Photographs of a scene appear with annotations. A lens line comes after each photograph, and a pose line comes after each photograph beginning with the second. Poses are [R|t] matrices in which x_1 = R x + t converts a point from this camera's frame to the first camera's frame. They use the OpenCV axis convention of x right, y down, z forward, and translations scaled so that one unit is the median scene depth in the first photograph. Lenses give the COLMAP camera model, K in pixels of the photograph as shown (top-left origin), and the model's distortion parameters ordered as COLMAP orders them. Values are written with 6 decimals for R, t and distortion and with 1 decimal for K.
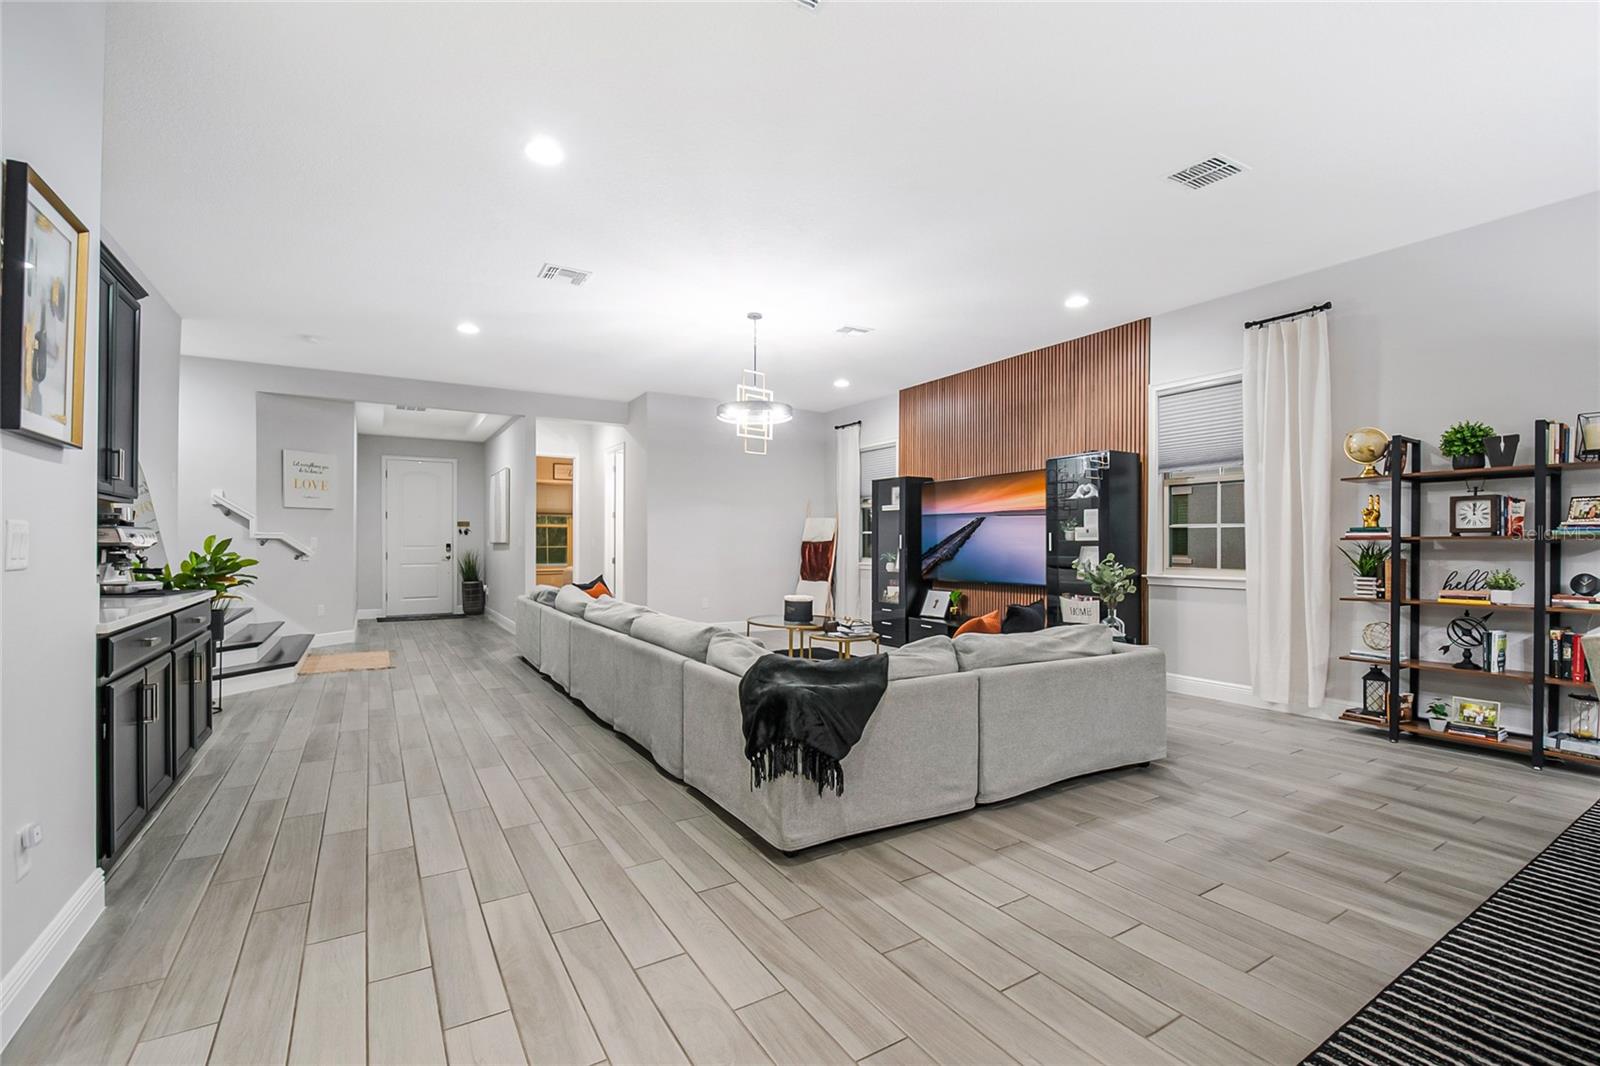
lens RADIAL K [[710.1, 0, 800.8], [0, 710.1, 531.0], [0, 0, 1]] dist [0.006965, -0.011161]
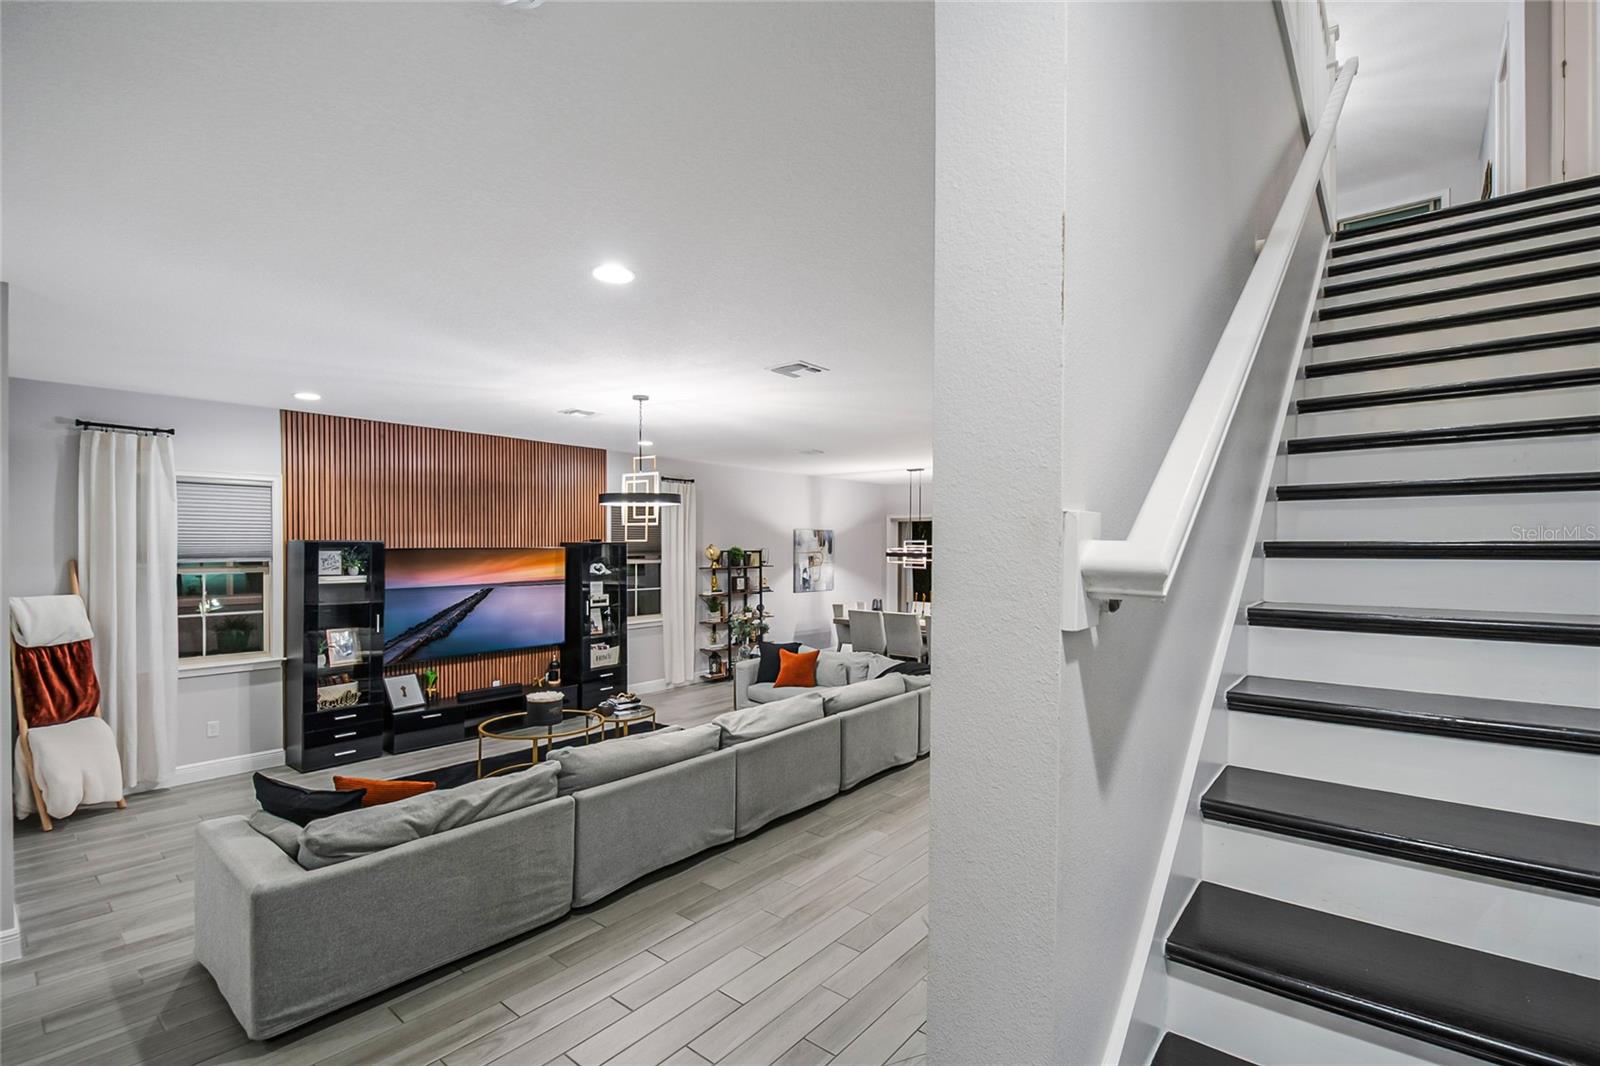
lens RADIAL K [[710.1, 0, 812.9], [0, 710.1, 562.8], [0, 0, 1]] dist [0.006965, -0.011161]
pose [[-0.334241, -0.023447, 0.942196, -0.846155], [-0.017374, 0.999674, 0.018715, -0.083843], [-0.942327, -0.010114, -0.334539, 0.892255]]
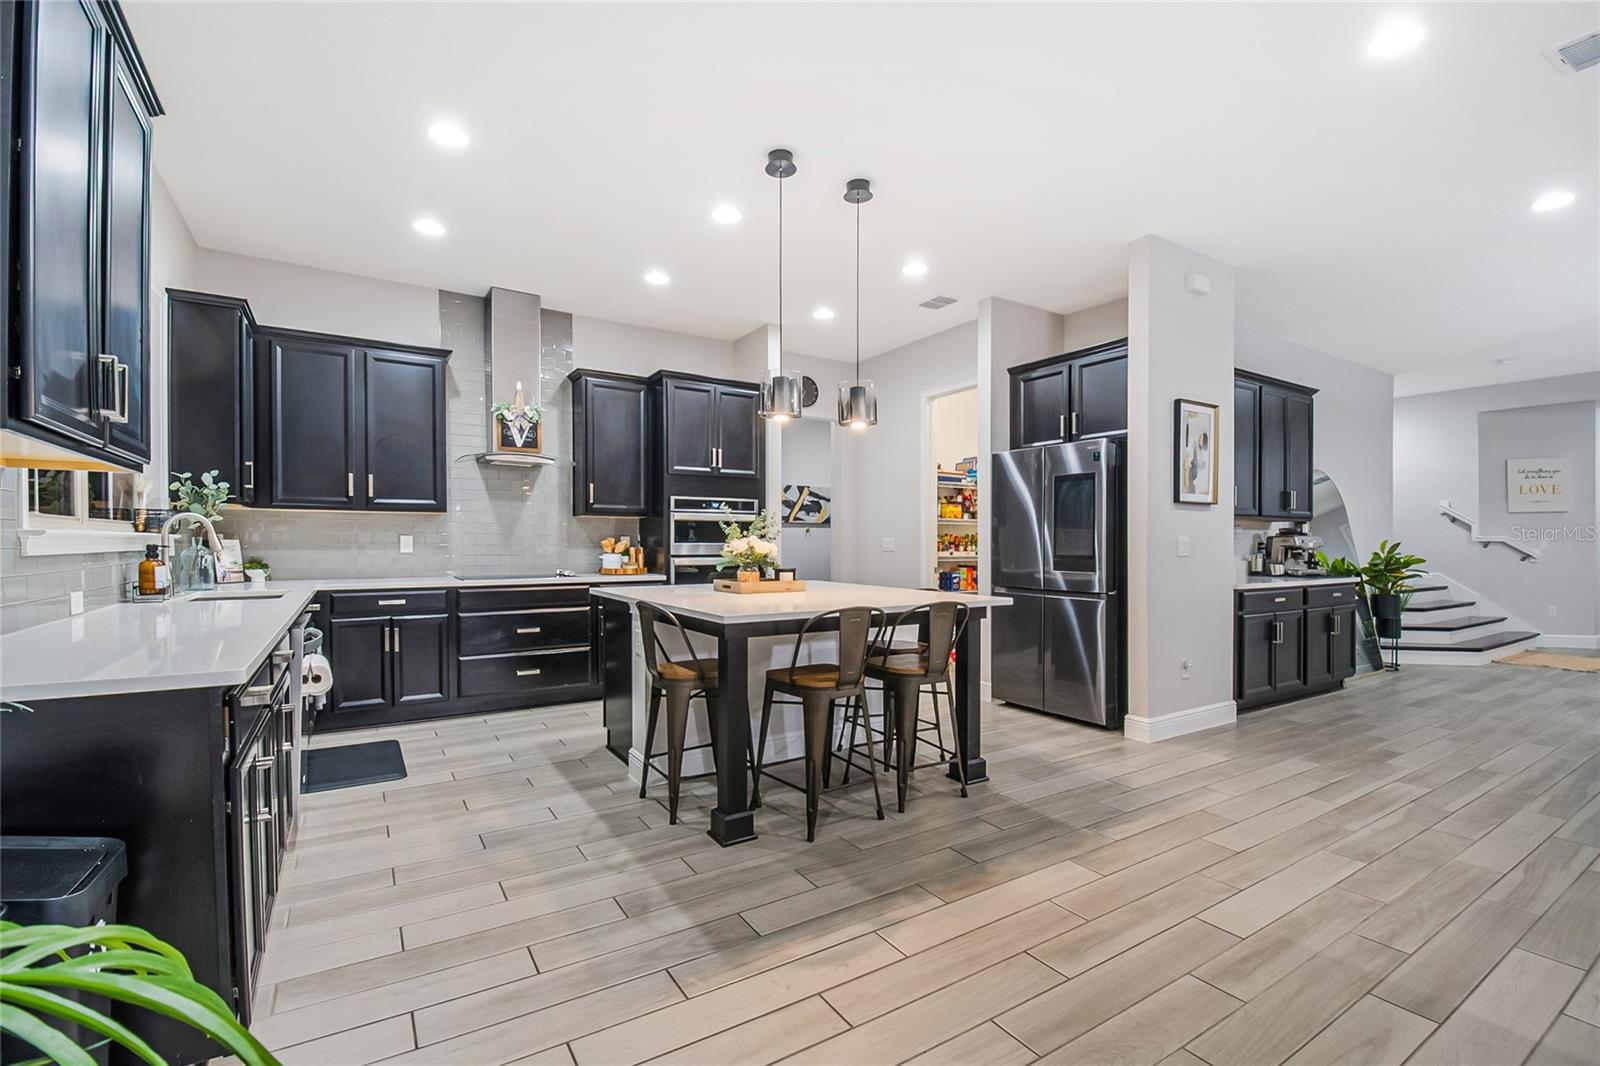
lens RADIAL K [[710.1, 0, 820.1], [0, 710.1, 560.0], [0, 0, 1]] dist [0.006965, -0.011161]
pose [[0.032233, 0.022138, -0.999235, 0.338795], [0.016710, 0.999603, 0.022685, -0.003550], [0.999341, -0.017429, 0.031850, -0.094044]]
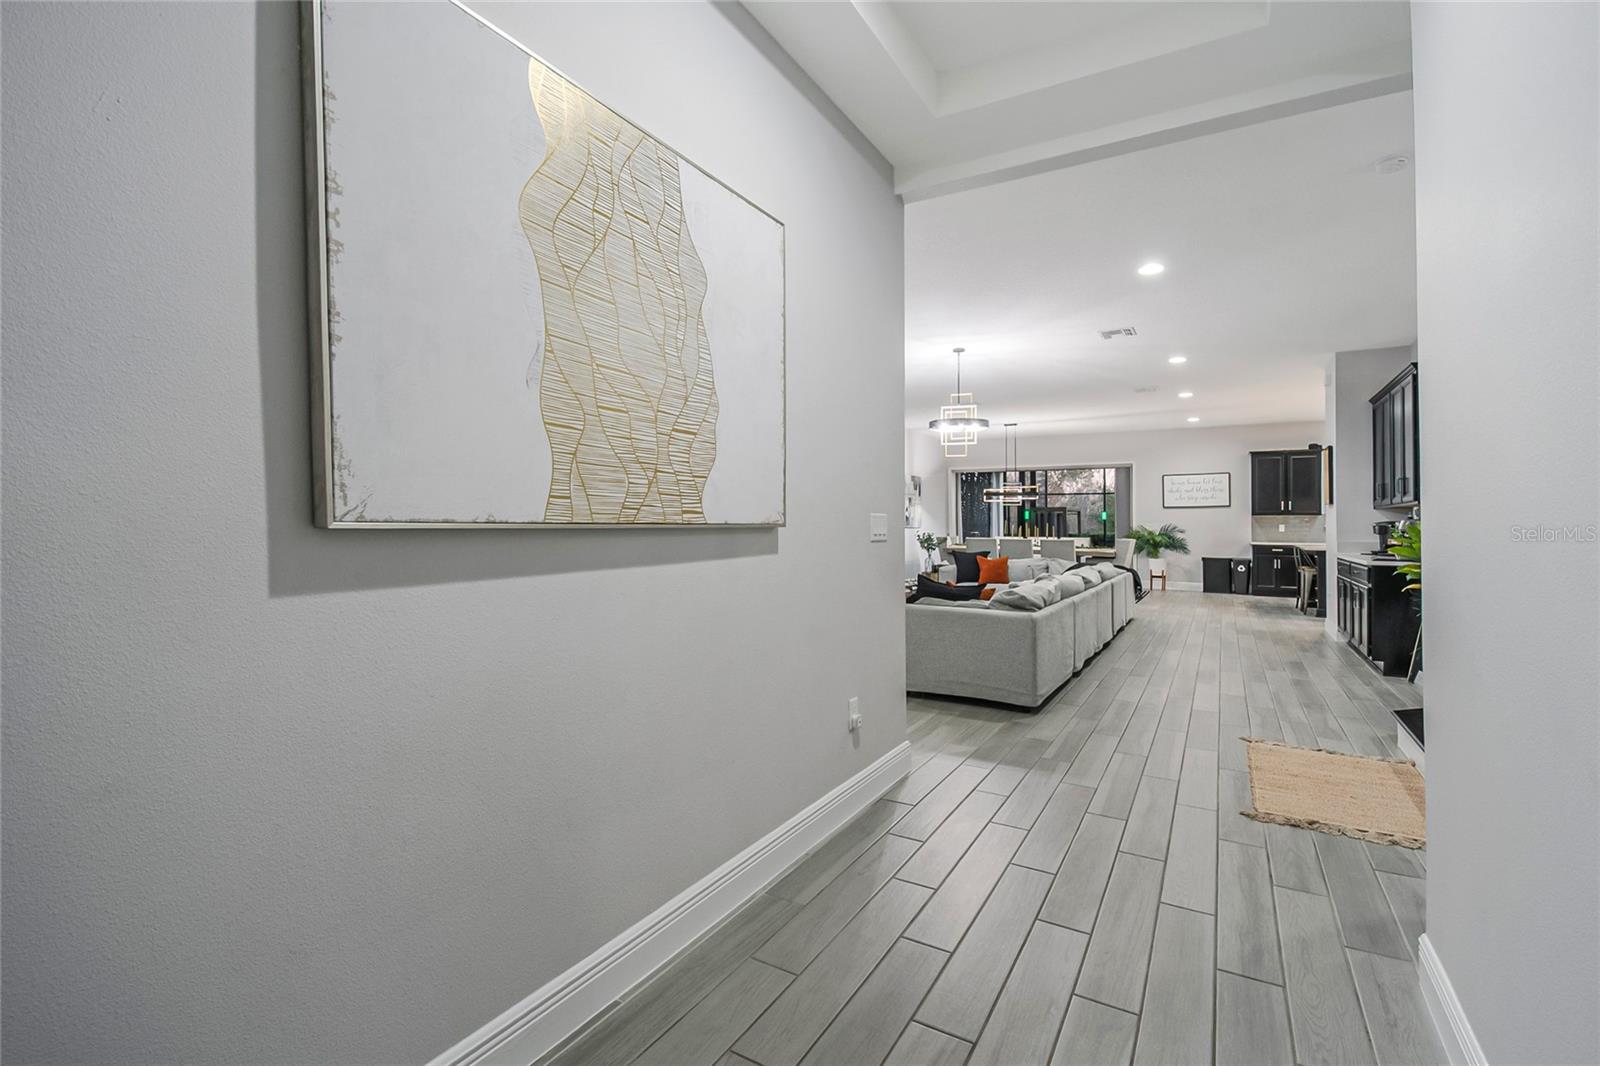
lens RADIAL K [[710.1, 0, 794.0], [0, 710.1, 512.8], [0, 0, 1]] dist [0.006965, -0.011161]
pose [[-0.464718, 0.010733, 0.885394, -0.860237], [-0.022125, 0.999474, -0.023729, 0.023227], [-0.885182, -0.030617, -0.464236, 1.506392]]
